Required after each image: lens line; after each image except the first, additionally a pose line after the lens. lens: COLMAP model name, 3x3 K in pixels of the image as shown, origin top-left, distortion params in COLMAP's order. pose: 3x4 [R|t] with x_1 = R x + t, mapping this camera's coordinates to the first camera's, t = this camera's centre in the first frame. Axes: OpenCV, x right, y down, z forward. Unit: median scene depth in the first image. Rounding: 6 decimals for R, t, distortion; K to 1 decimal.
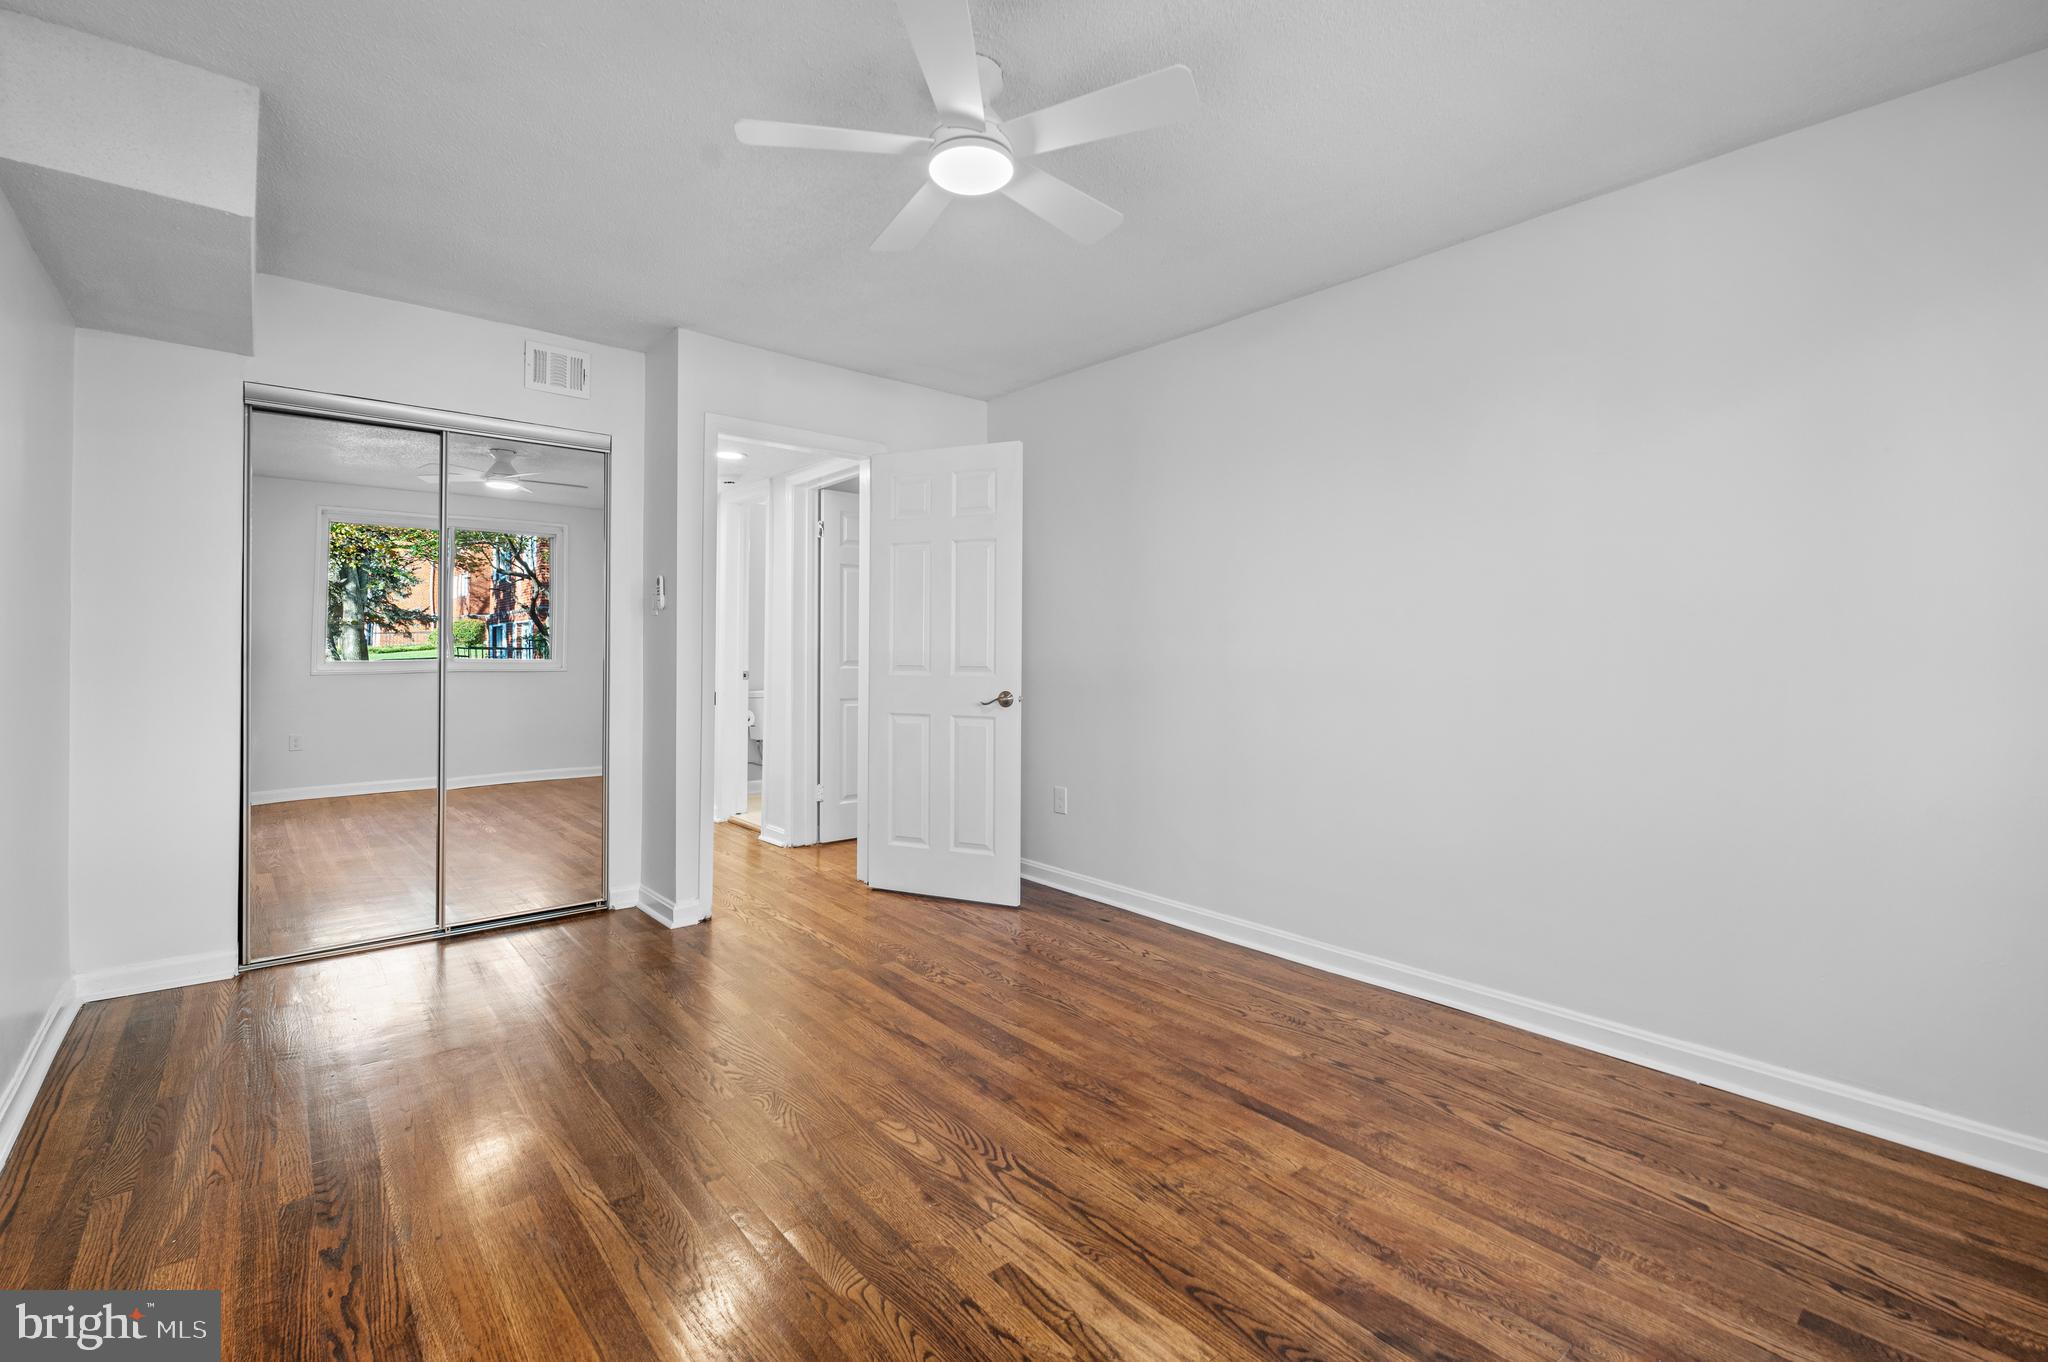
lens RADIAL K [[897.3, 0, 1021.6], [0, 897.3, 629.9], [0, 0, 1]] dist [0.001649, -0.000019]
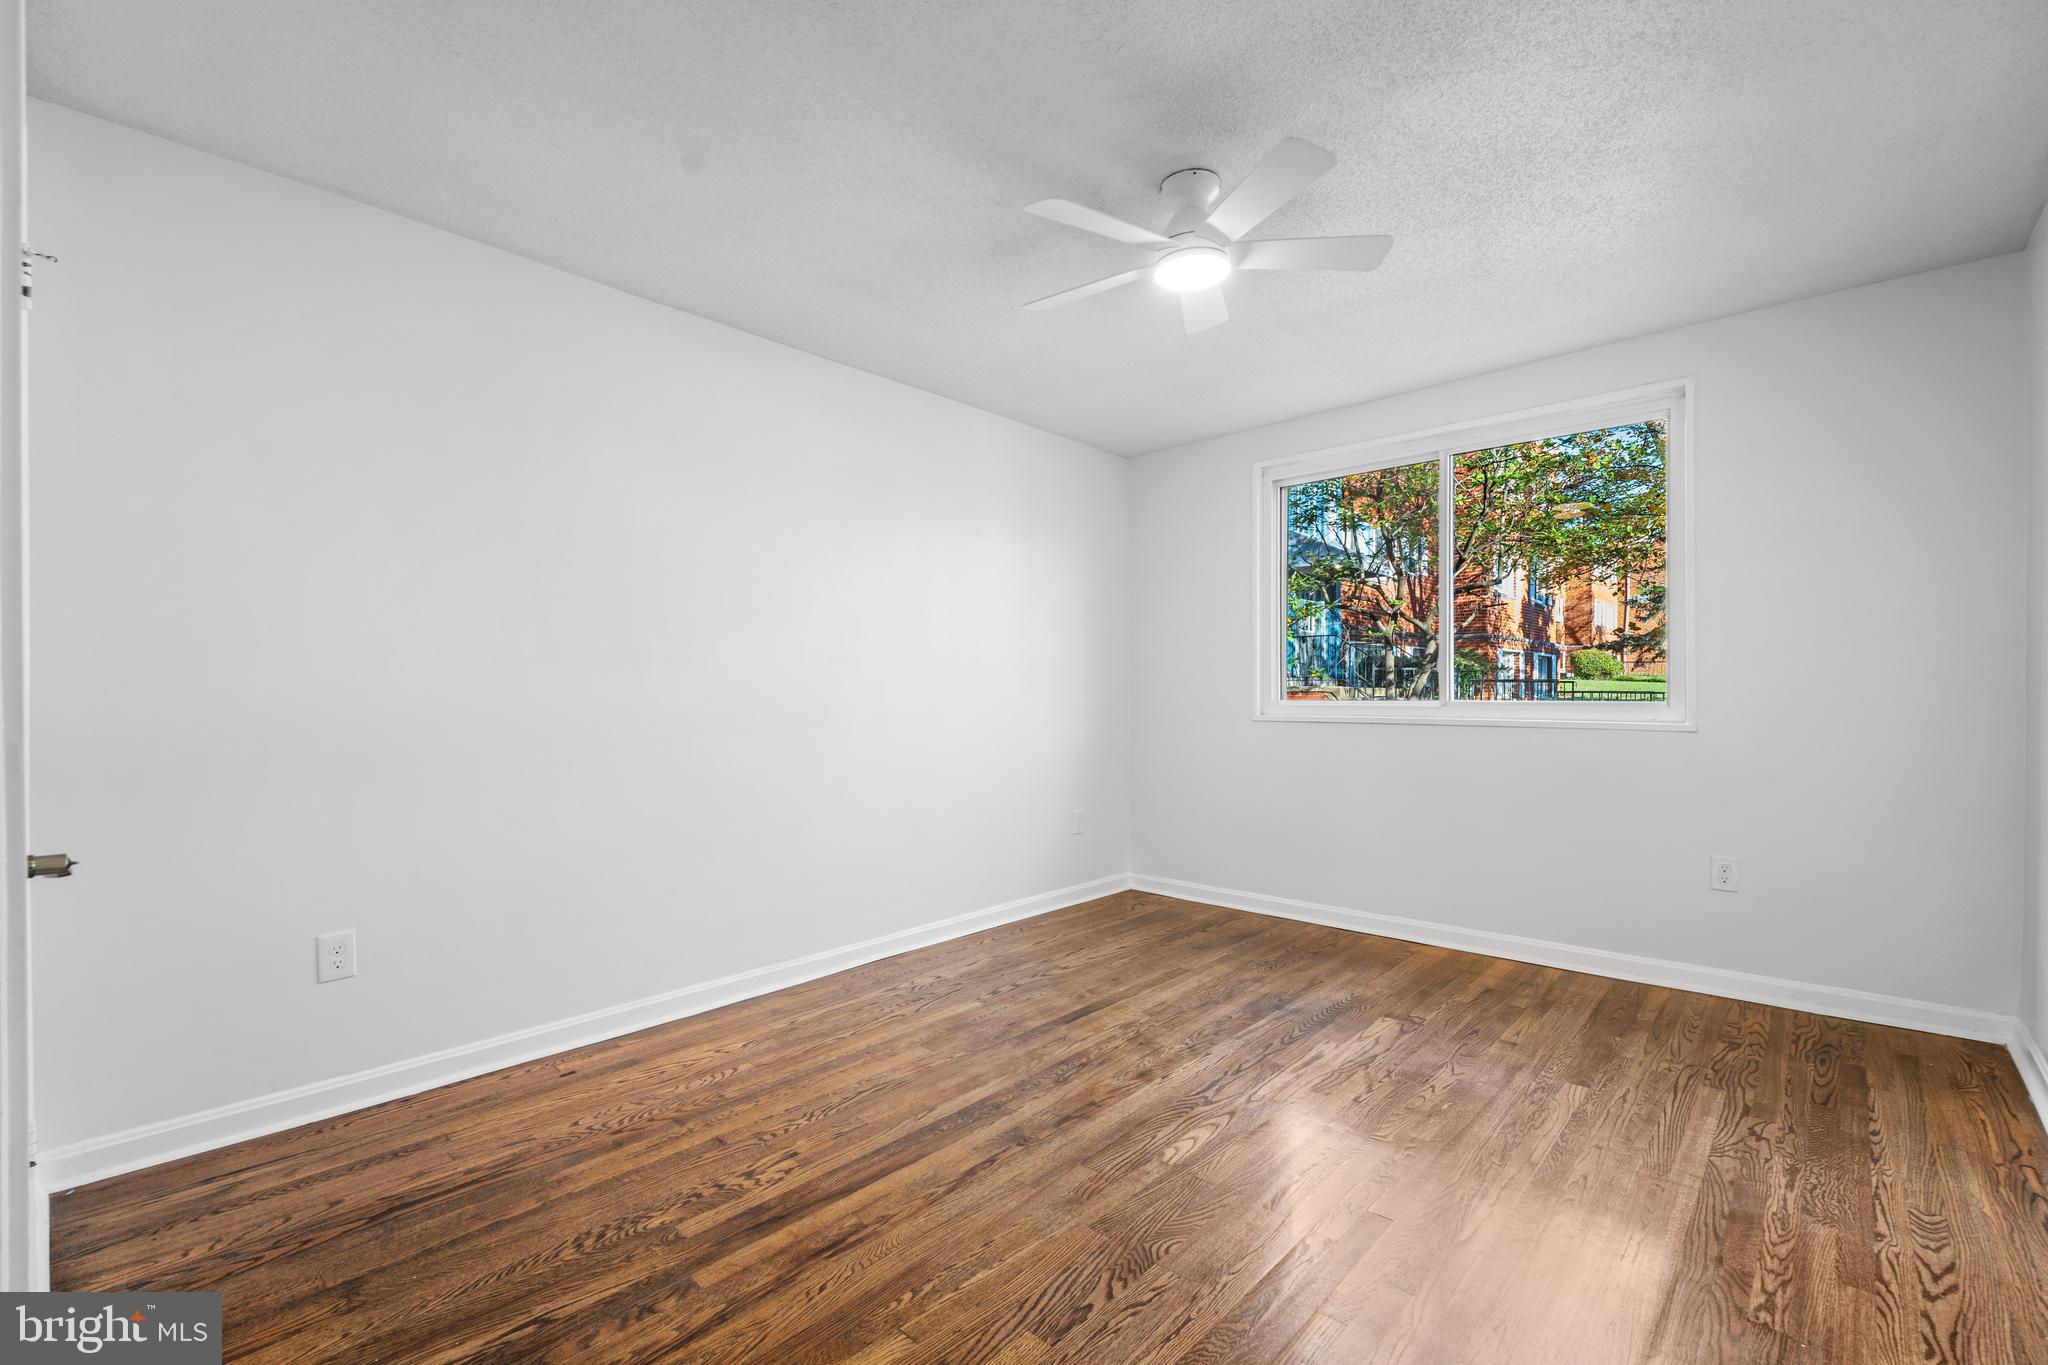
lens RADIAL K [[865.5, 0, 1023.3], [0, 865.5, 691.2], [0, 0, 1]] dist [0.018735, -0.007409]
pose [[-0.110511, -0.006104, 0.993856, -1.048450], [-0.021924, 0.999753, 0.003703, 0.022535], [-0.993633, -0.021380, -0.110617, 1.220345]]
